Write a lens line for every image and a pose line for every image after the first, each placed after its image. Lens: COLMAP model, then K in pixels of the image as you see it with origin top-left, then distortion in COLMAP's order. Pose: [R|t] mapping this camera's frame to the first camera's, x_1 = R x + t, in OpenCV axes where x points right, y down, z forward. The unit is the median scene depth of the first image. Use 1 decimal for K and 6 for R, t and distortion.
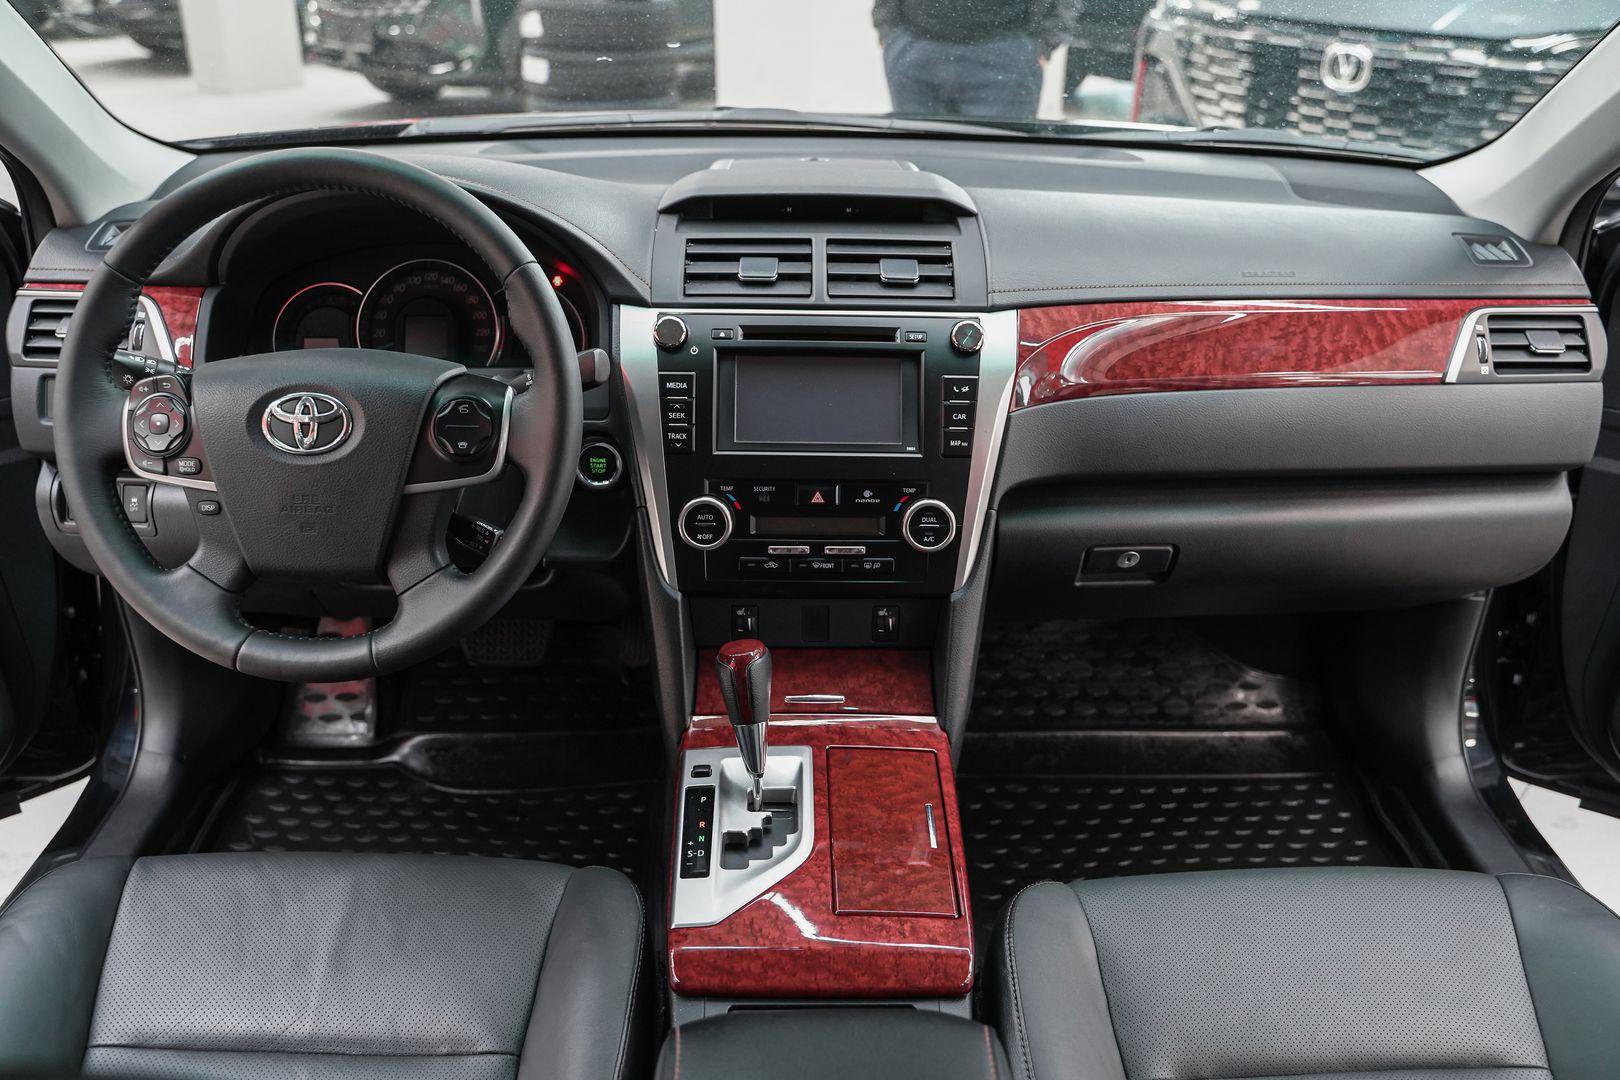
lens RADIAL K [[1342.2, 0, 804.2], [0, 1342.2, 547.1], [0, 0, 1]] dist [-0.118489, 0.093052]
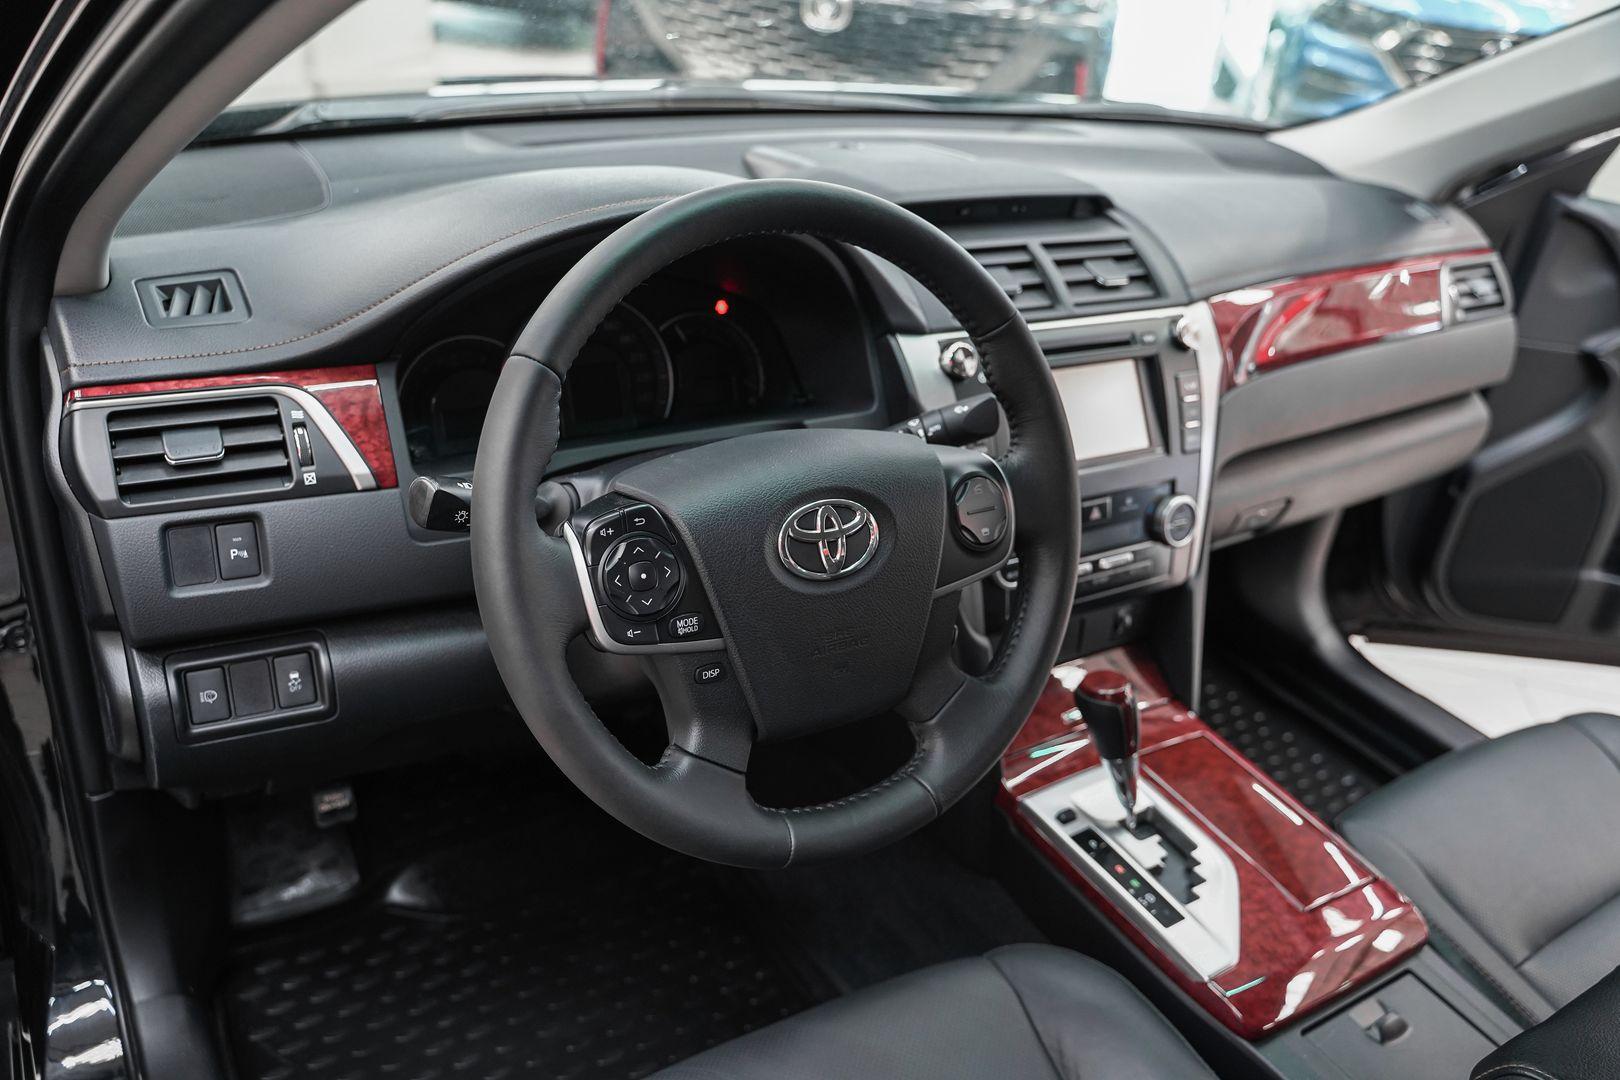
lens RADIAL K [[1342.2, 0, 804.6], [0, 1342.2, 536.2], [0, 0, 1]] dist [-0.118489, 0.093052]
pose [[0.848672, -0.177090, 0.498392, -0.657575], [0.150136, 0.984182, 0.094048, -0.143517], [-0.507163, -0.004990, 0.861835, 0.268990]]
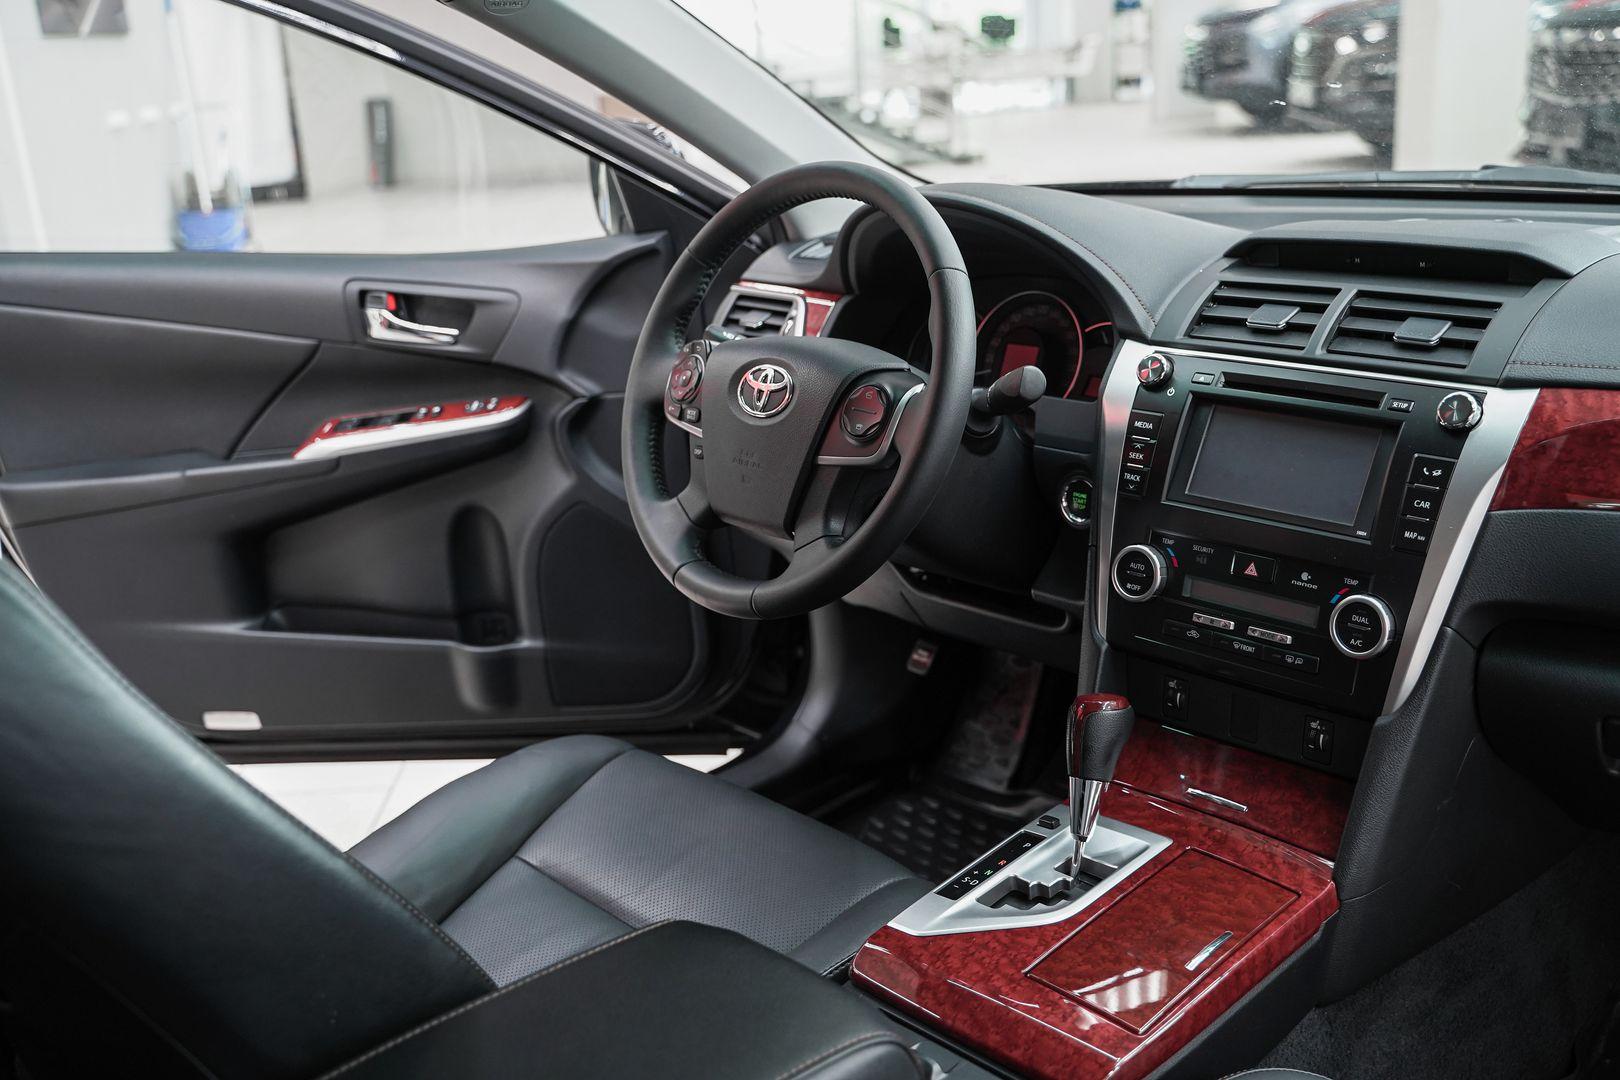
lens RADIAL K [[1621.4, 0, 791.0], [0, 1621.4, 517.9], [0, 0, 1]] dist [-0.032317, 0.000000]
pose [[0.671533, 0.160356, -0.723415, 0.569396], [-0.263295, 0.964227, -0.030676, 0.042651], [0.692617, 0.211072, 0.689732, 0.050704]]
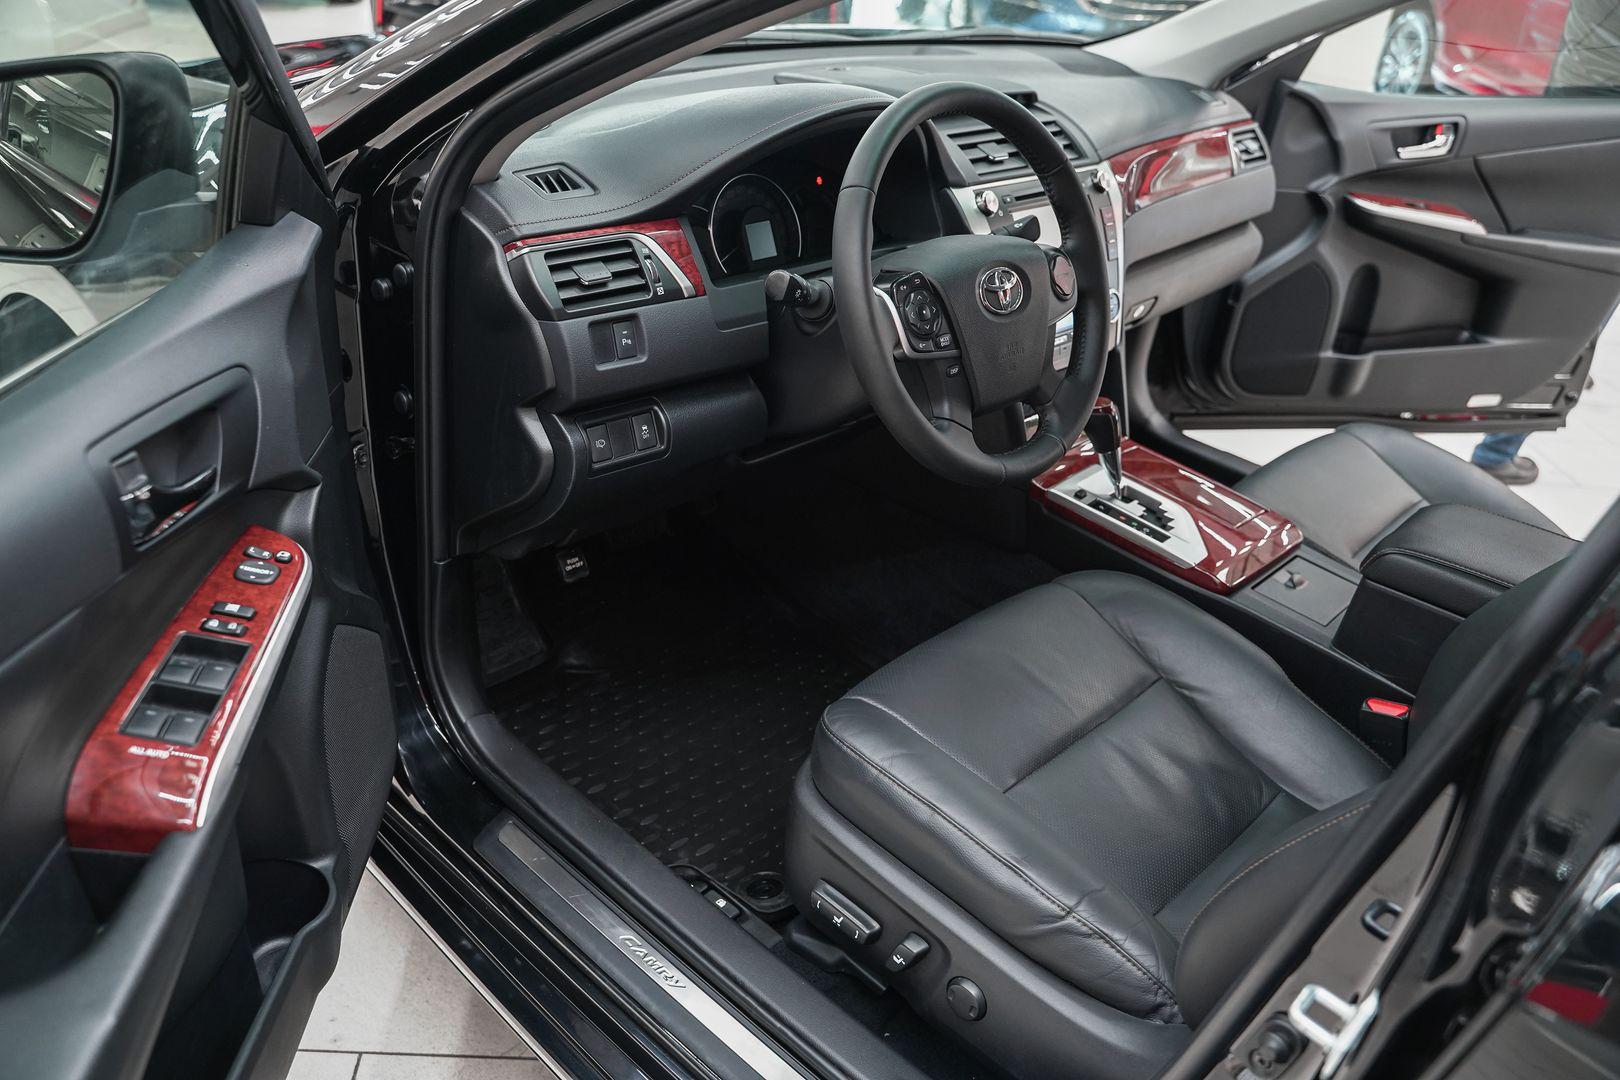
lens RADIAL K [[1342.2, 0, 819.9], [0, 1342.2, 551.3], [0, 0, 1]] dist [-0.118489, 0.093052]
pose [[0.684603, -0.306199, 0.661484, -1.235948], [0.241140, 0.951531, 0.190893, -0.120671], [-0.687873, 0.028824, 0.725258, 0.126532]]
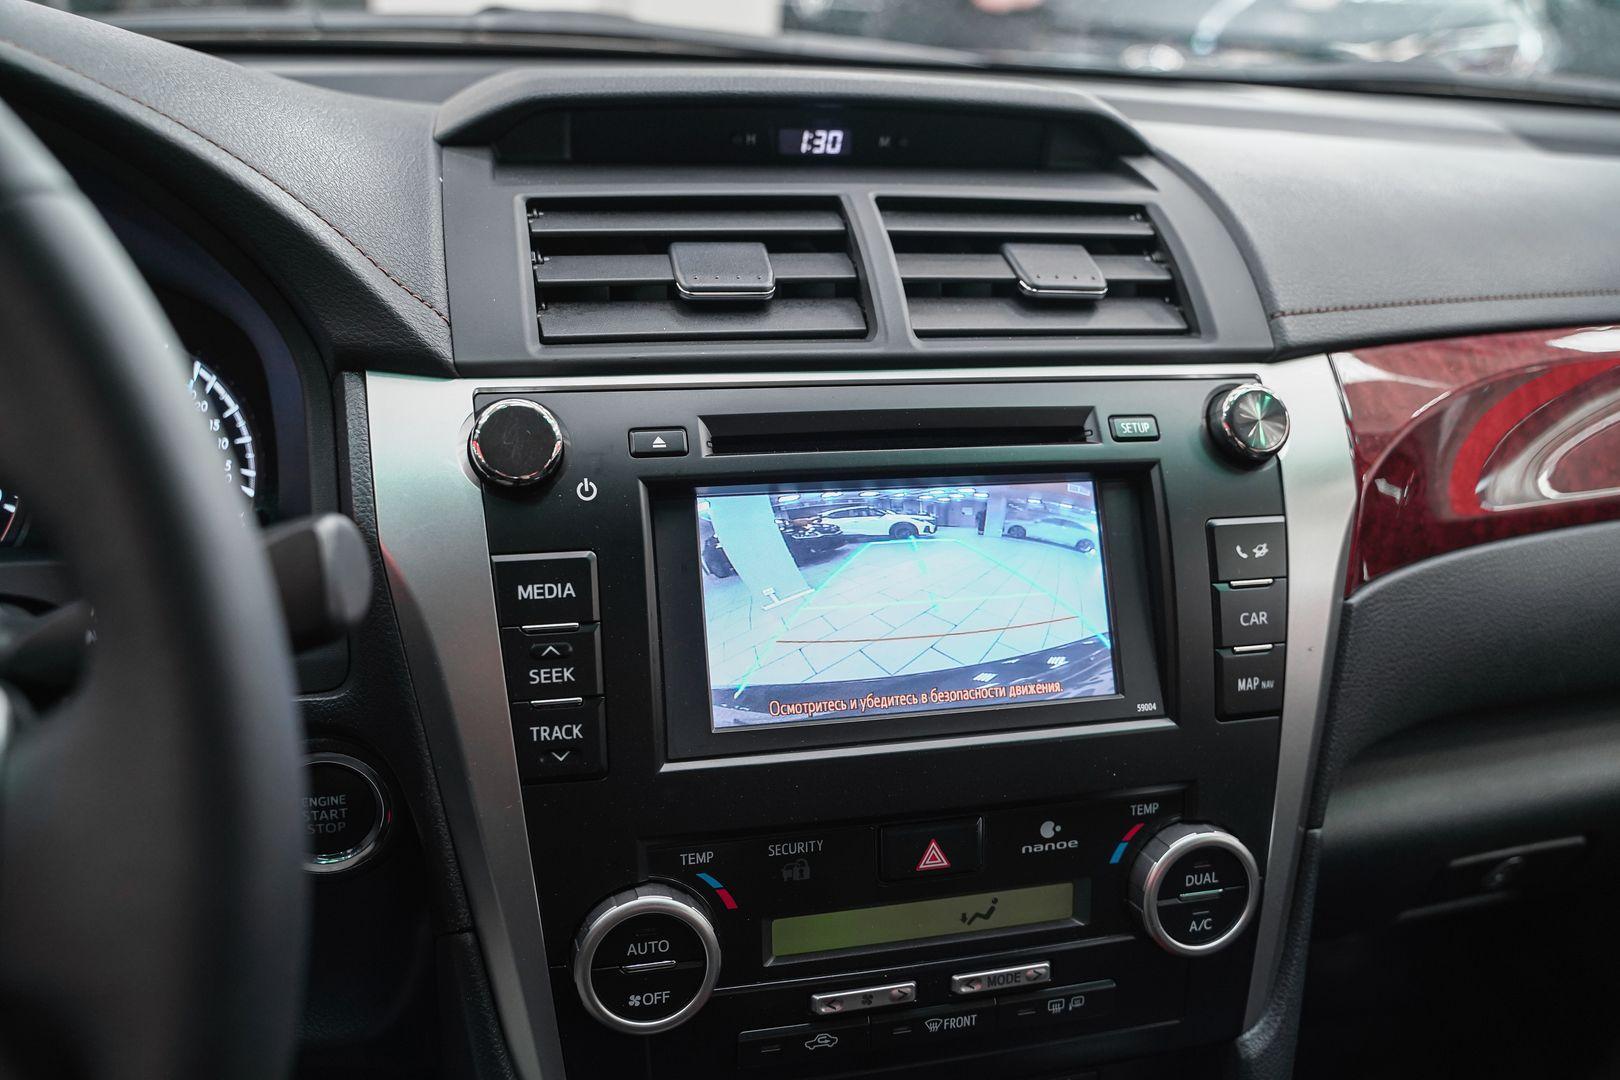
lens RADIAL K [[1413.4, 0, 811.6], [0, 1413.4, 533.5], [0, 0, 1]] dist [-0.094167, -0.003025]
pose [[0.970379, -0.058860, 0.234309, -0.112318], [0.074584, 0.995479, -0.058813, -0.107590], [-0.229788, 0.074547, 0.970382, 0.611030]]
